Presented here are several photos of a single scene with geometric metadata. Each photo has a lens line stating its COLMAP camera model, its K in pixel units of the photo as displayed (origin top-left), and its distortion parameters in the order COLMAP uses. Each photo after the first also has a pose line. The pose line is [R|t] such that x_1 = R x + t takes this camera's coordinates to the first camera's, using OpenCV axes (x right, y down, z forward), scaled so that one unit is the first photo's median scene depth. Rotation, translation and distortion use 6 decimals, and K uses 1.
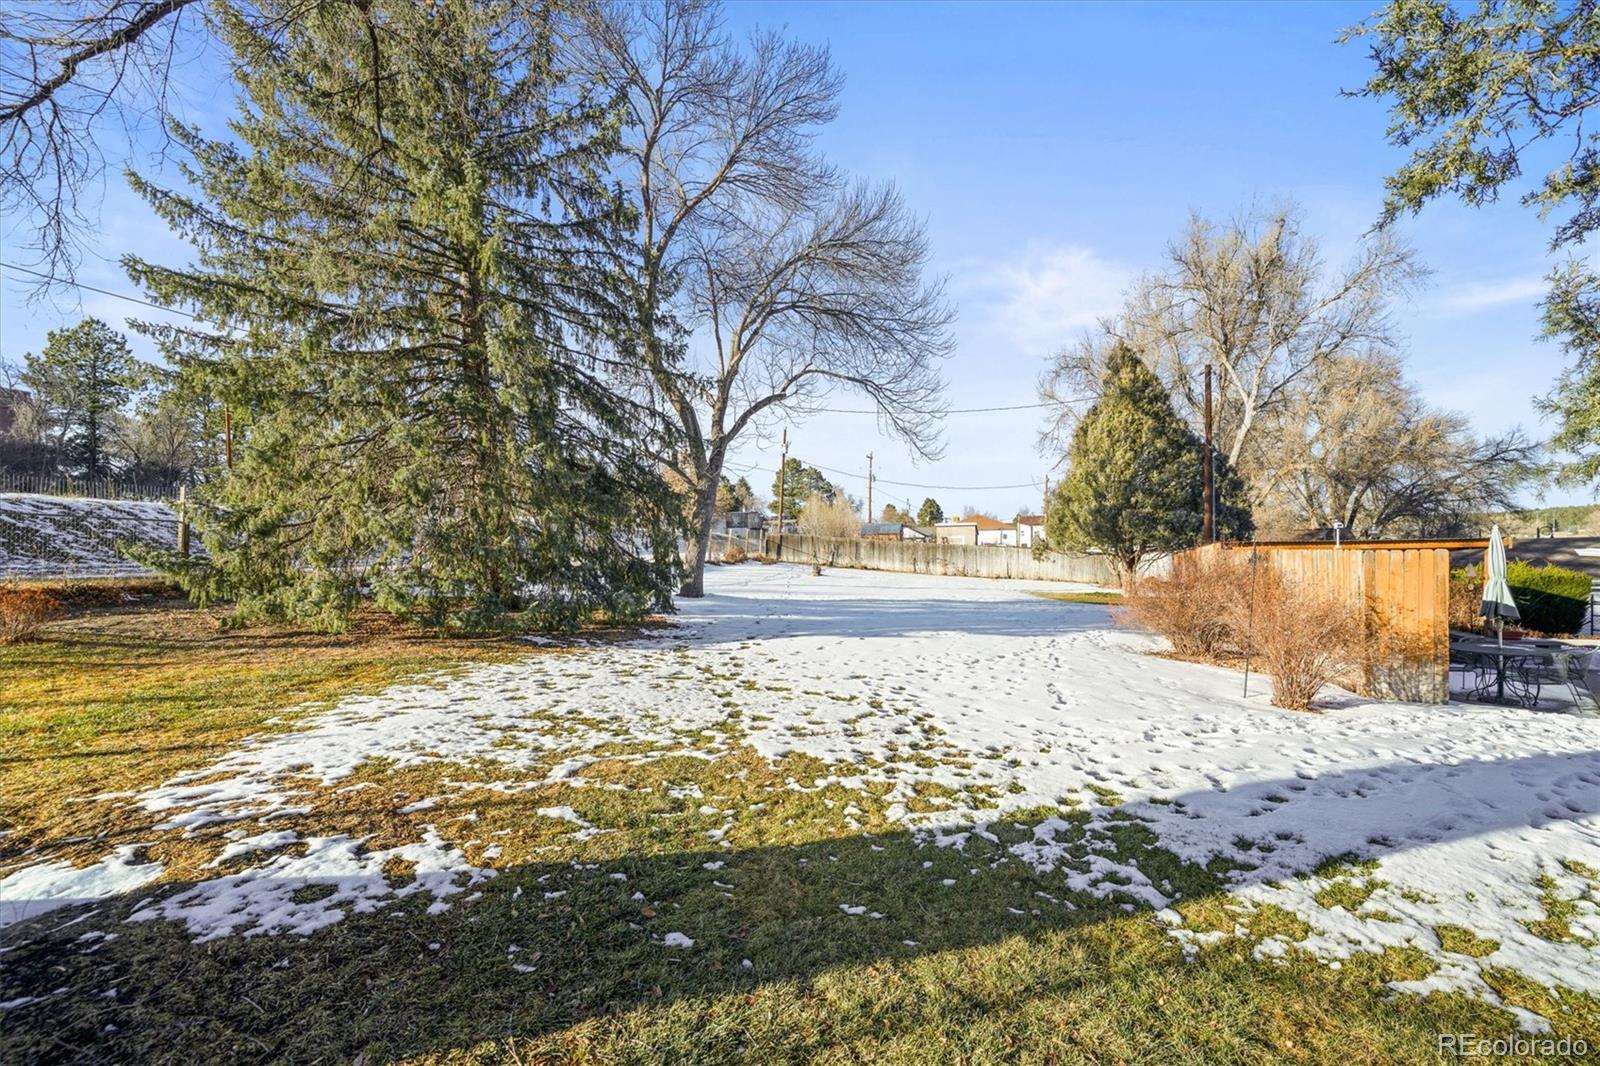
lens RADIAL K [[658.3, 0, 825.3], [0, 658.3, 552.9], [0, 0, 1]] dist [-0.004096, 0.002974]
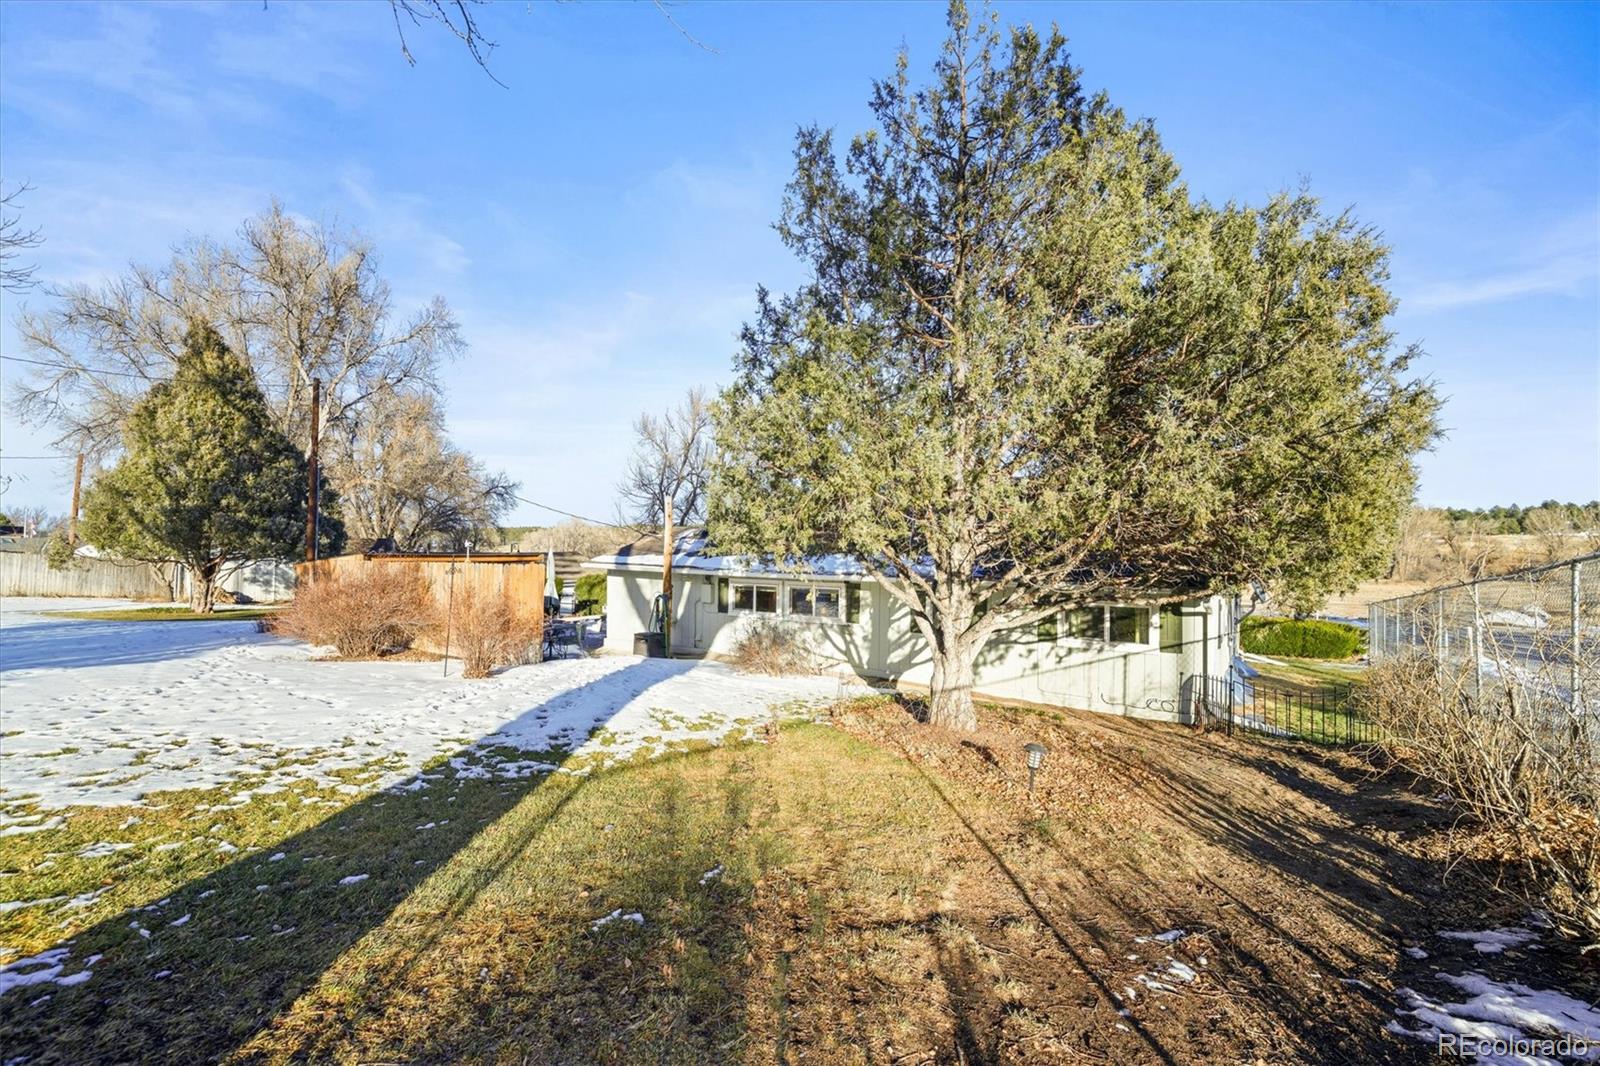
lens RADIAL K [[658.3, 0, 799.2], [0, 658.3, 538.7], [0, 0, 1]] dist [-0.004096, 0.002974]
pose [[0.304085, 0.040093, 0.951801, -0.148950], [-0.010790, 0.999195, -0.038642, -0.004344], [-0.952584, 0.001481, 0.304272, -0.026933]]
